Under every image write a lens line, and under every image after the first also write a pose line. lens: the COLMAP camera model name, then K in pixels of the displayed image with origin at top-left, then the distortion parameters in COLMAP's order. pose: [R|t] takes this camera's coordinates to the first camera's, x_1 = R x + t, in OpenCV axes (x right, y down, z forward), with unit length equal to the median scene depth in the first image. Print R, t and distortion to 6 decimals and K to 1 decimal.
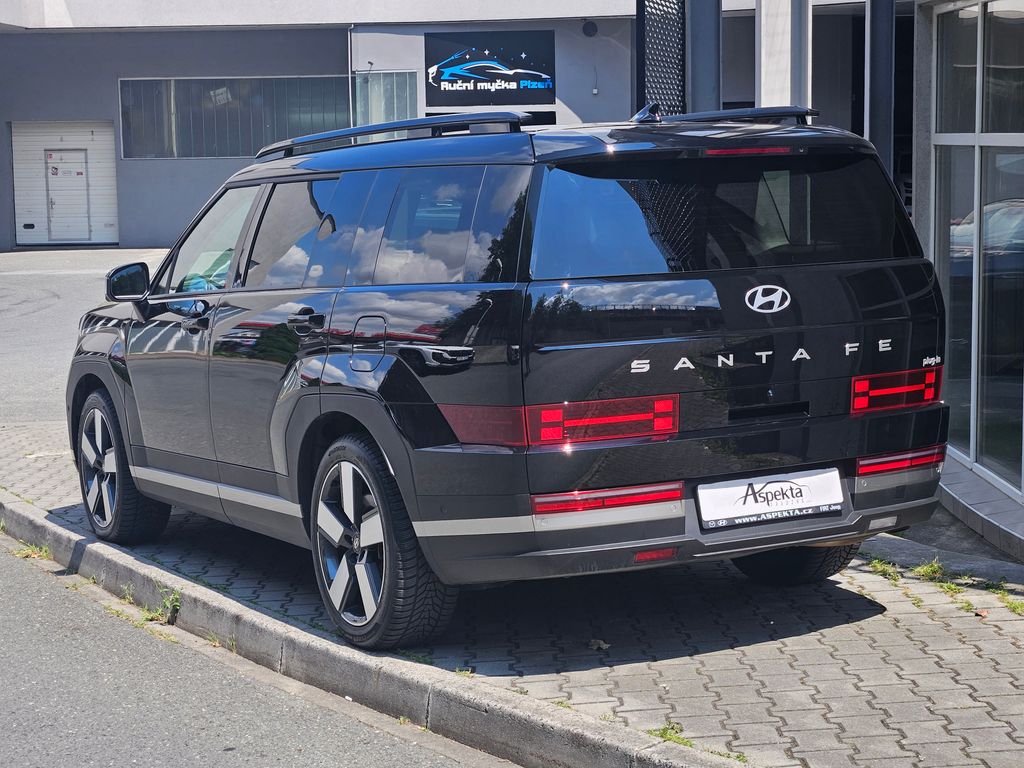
lens RADIAL K [[2073.2, 0, 512.0], [0, 2073.2, 384.0], [0, 0, 1]] dist [-0.501003, 4.901318]
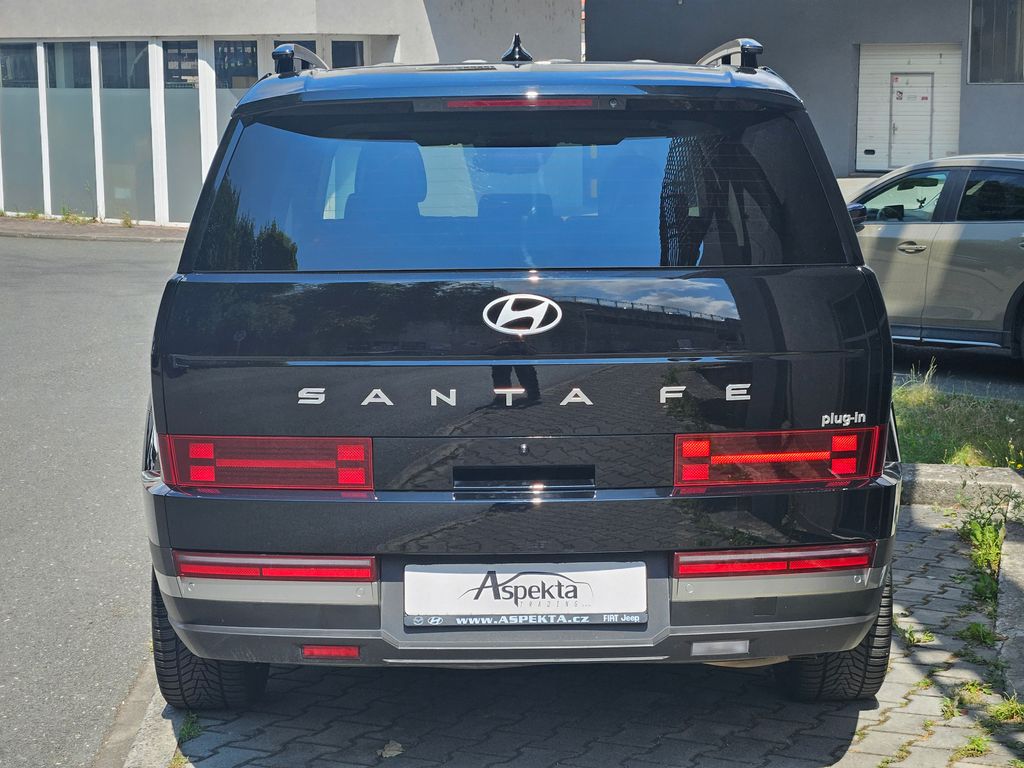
lens RADIAL K [[2073.2, 0, 512.0], [0, 2073.2, 384.0], [0, 0, 1]] dist [-0.501003, 4.901318]
pose [[0.883386, 0.085355, -0.460808, 0.444158], [-0.067771, 0.996205, 0.054606, -0.055472], [0.463720, -0.017009, 0.885818, 0.370029]]
